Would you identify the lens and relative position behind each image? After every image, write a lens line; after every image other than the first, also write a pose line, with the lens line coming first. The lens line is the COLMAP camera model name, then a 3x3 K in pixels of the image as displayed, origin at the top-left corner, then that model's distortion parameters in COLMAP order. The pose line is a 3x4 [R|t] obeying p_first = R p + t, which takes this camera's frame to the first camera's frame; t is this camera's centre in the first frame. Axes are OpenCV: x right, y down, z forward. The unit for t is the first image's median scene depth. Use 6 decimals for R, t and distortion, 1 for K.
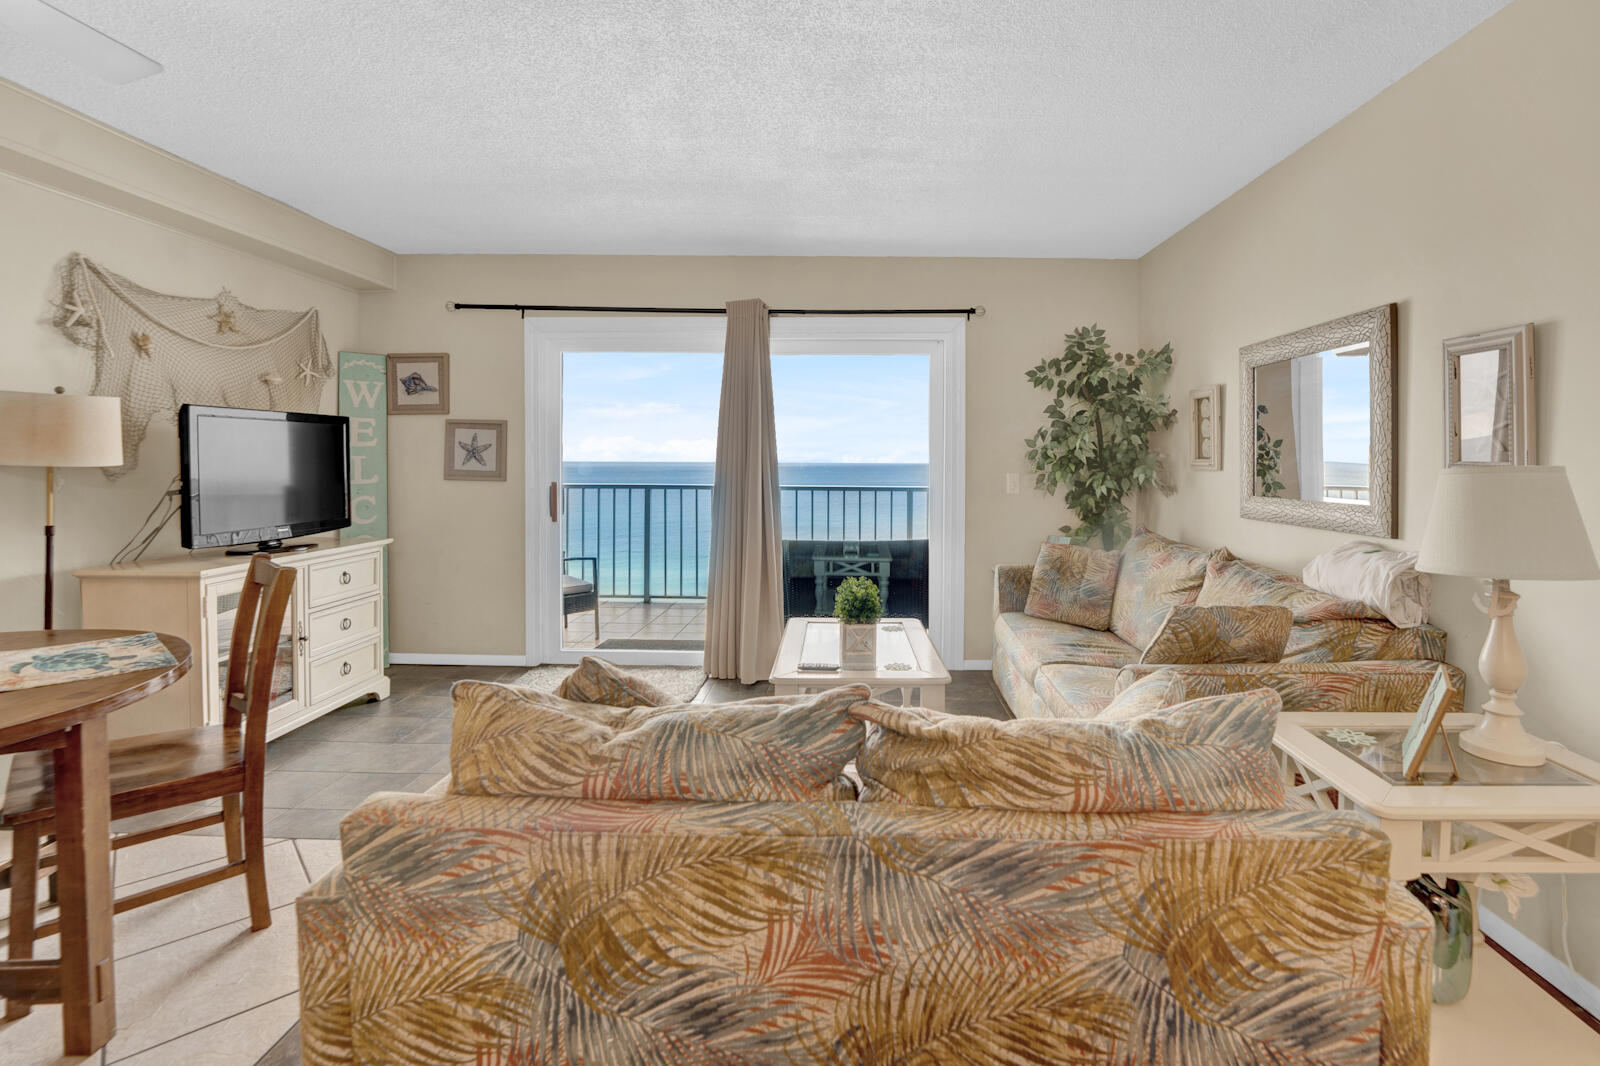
lens RADIAL K [[715.7, 0, 854.0], [0, 715.7, 468.9], [0, 0, 1]] dist [-0.026982, 0.001729]
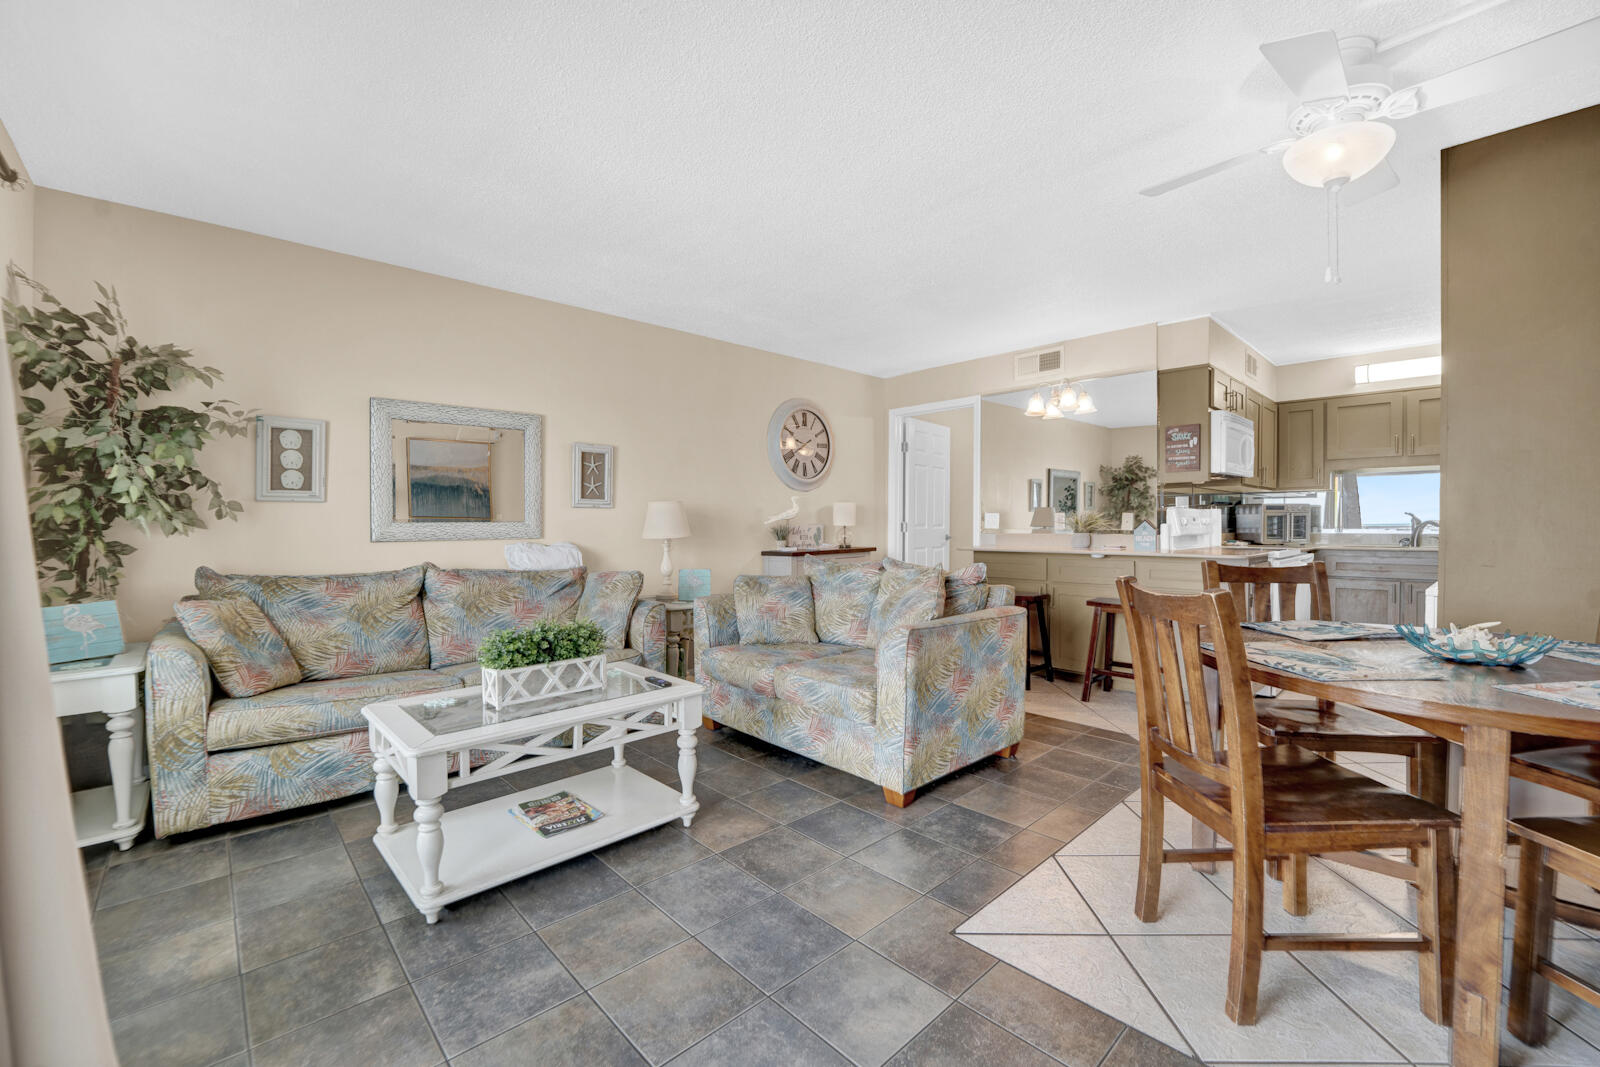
lens RADIAL K [[646.9, 0, 784.6], [0, 646.9, 532.8], [0, 0, 1]] dist [-0.029536, -0.000247]
pose [[-0.671202, -0.014039, 0.741141, -0.594925], [0.007555, 0.999639, 0.025777, 0.026338], [-0.741236, 0.022900, -0.670854, 1.019111]]
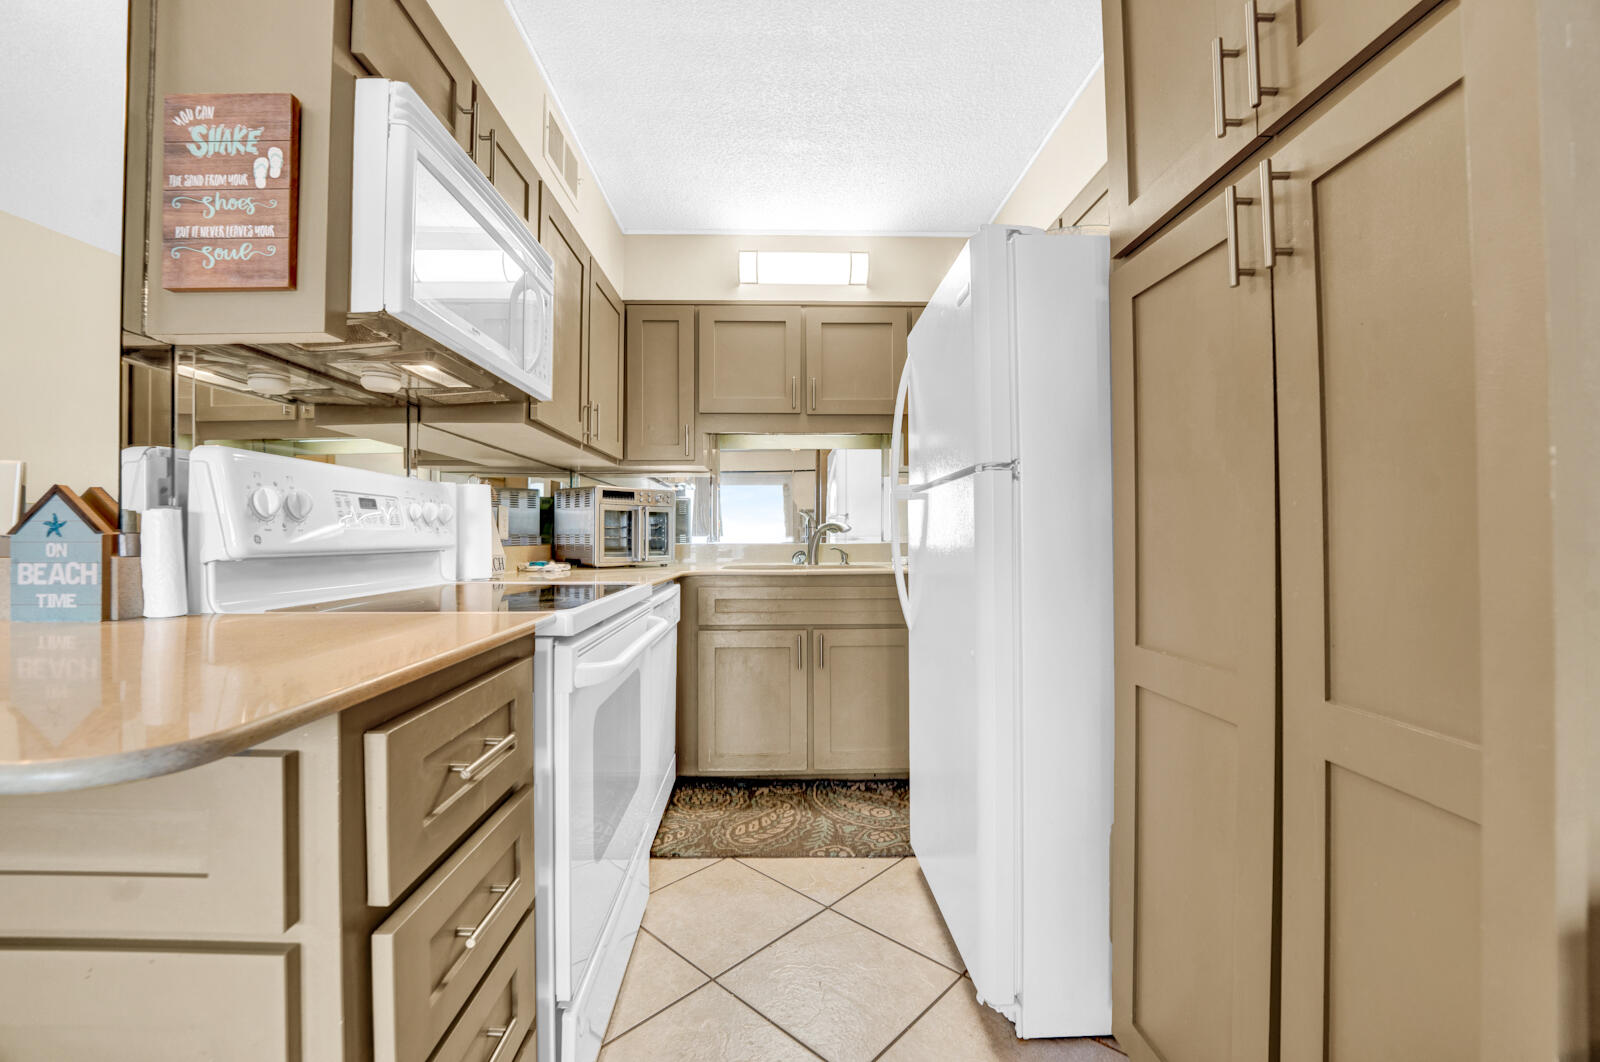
lens RADIAL K [[652.8, 0, 786.1], [0, 652.8, 526.7], [0, 0, 1]] dist [-0.026977, 0.000306]
pose [[-0.999876, -0.003338, -0.015398, -0.454496], [-0.003309, 0.999993, -0.001892, 0.052921], [0.015404, -0.001840, -0.999880, -0.020435]]
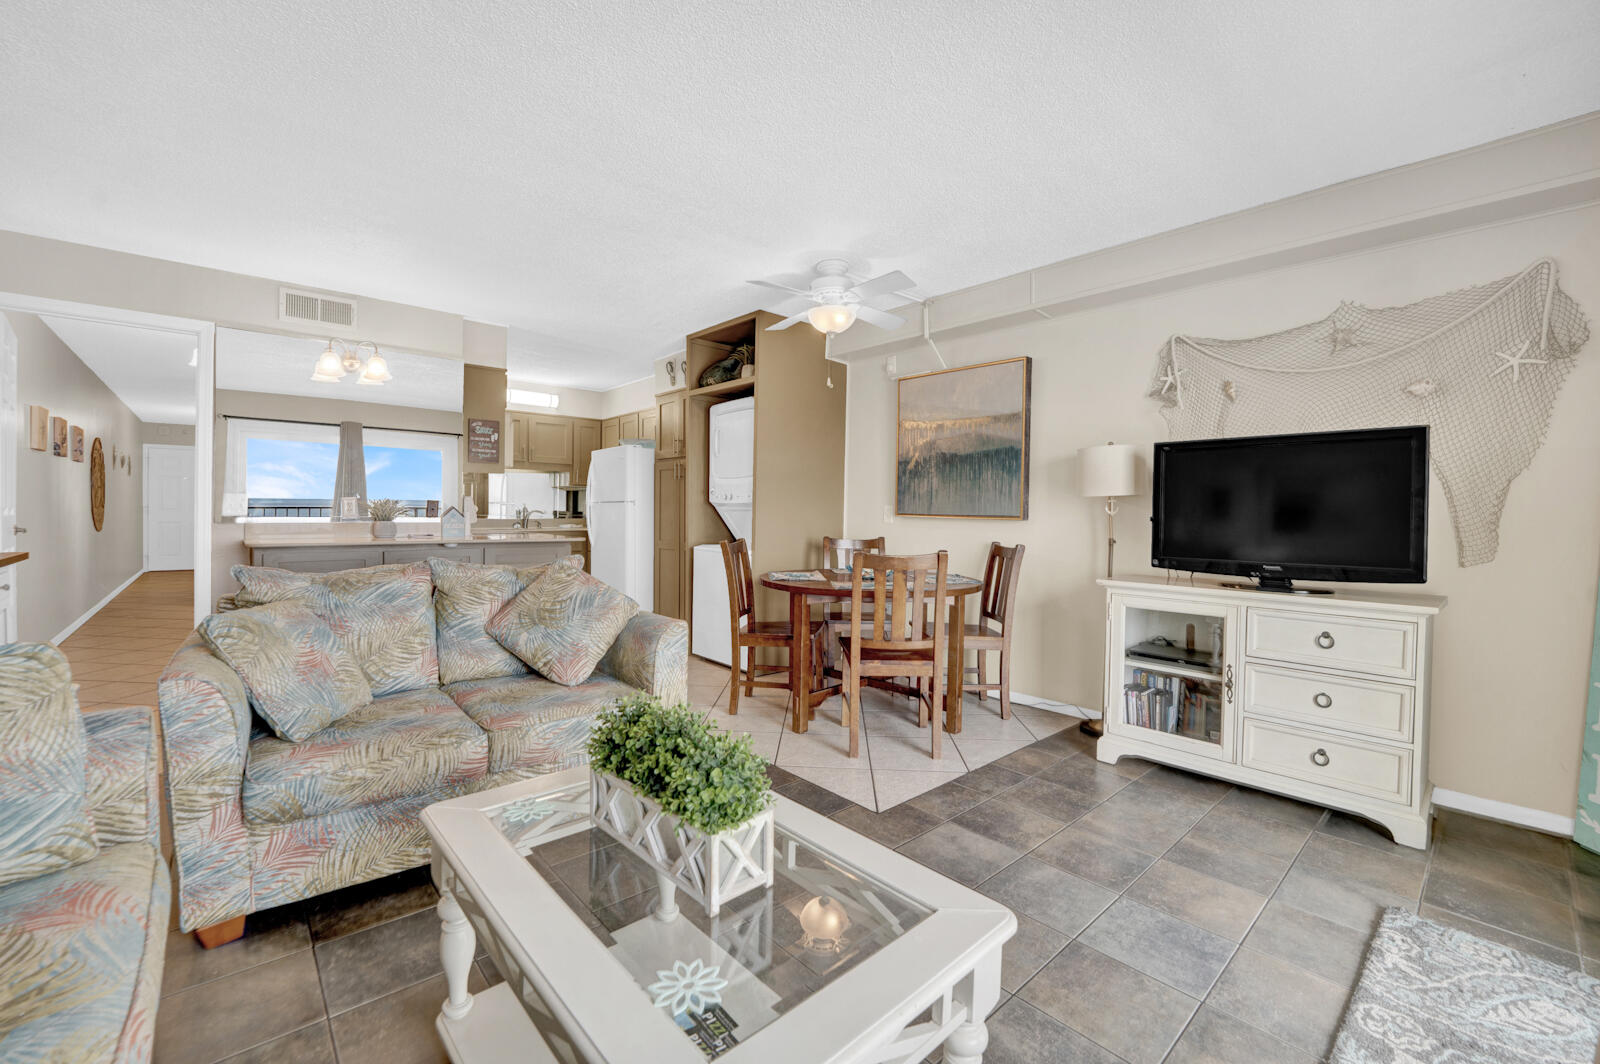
lens RADIAL K [[652.8, 0, 786.1], [0, 652.8, 527.7], [0, 0, 1]] dist [-0.026977, 0.000306]
pose [[-0.756941, 0.000094, -0.653483, 0.163813], [-0.025480, 0.999235, 0.029658, 0.023921], [0.652986, 0.039100, -0.756360, 1.050637]]
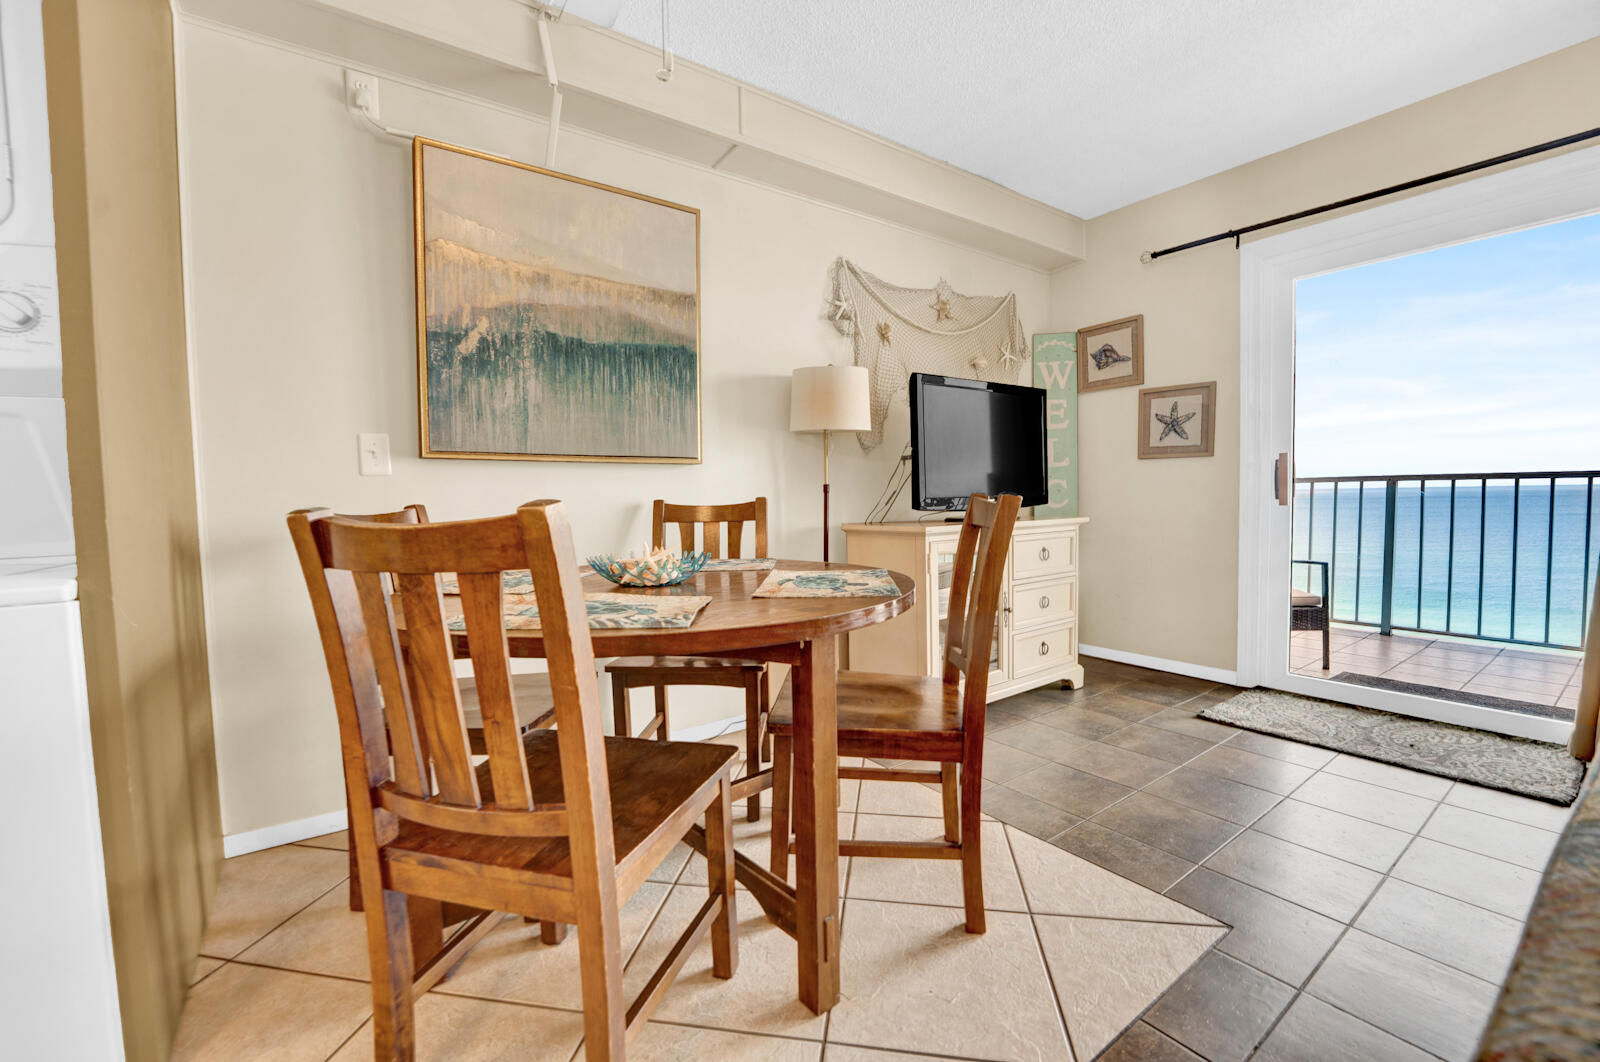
lens RADIAL K [[660.6, 0, 792.5], [0, 660.6, 533.8], [0, 0, 1]] dist [-0.026590, -0.000090]
pose [[0.577206, 0.027655, -0.816130, -0.179403], [0.015104, 0.998894, 0.044530, 0.076098], [0.816459, -0.038030, 0.576150, 0.197063]]
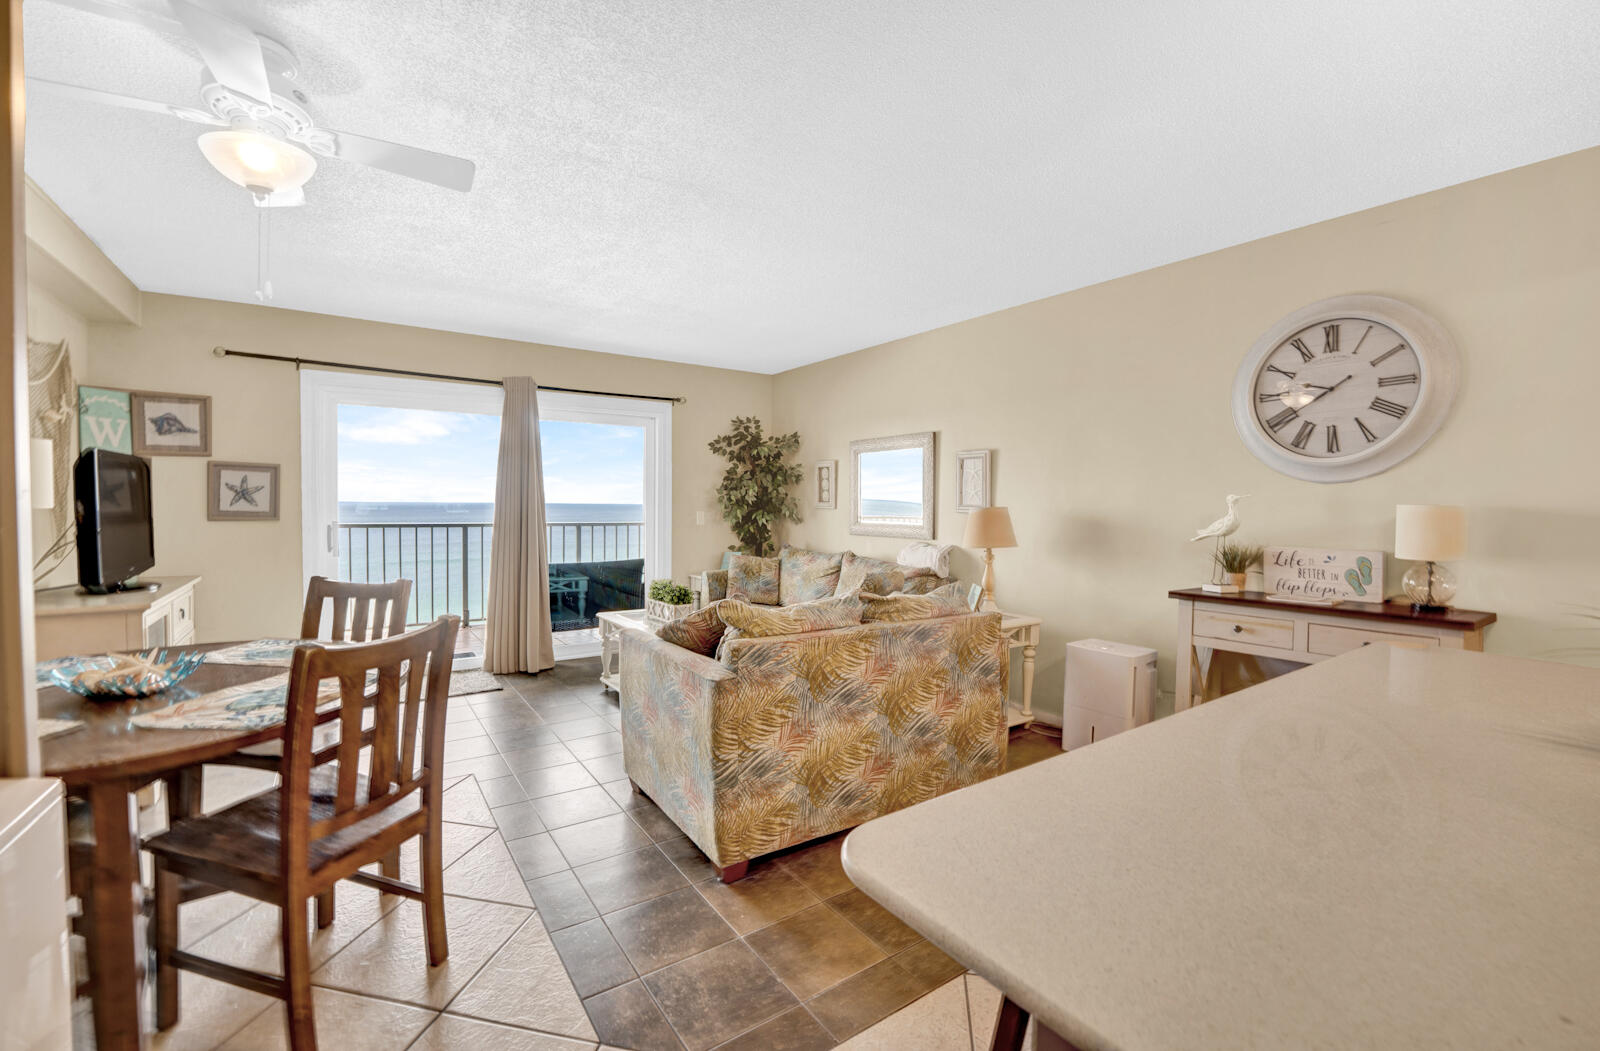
lens RADIAL K [[652.9, 0, 772.9], [0, 652.9, 525.8], [0, 0, 1]] dist [-0.027865, 0.000068]
pose [[0.836069, -0.016410, 0.548379, -0.464474], [0.000881, 0.999591, 0.028571, -0.002043], [-0.548623, -0.023404, 0.835742, -0.256336]]
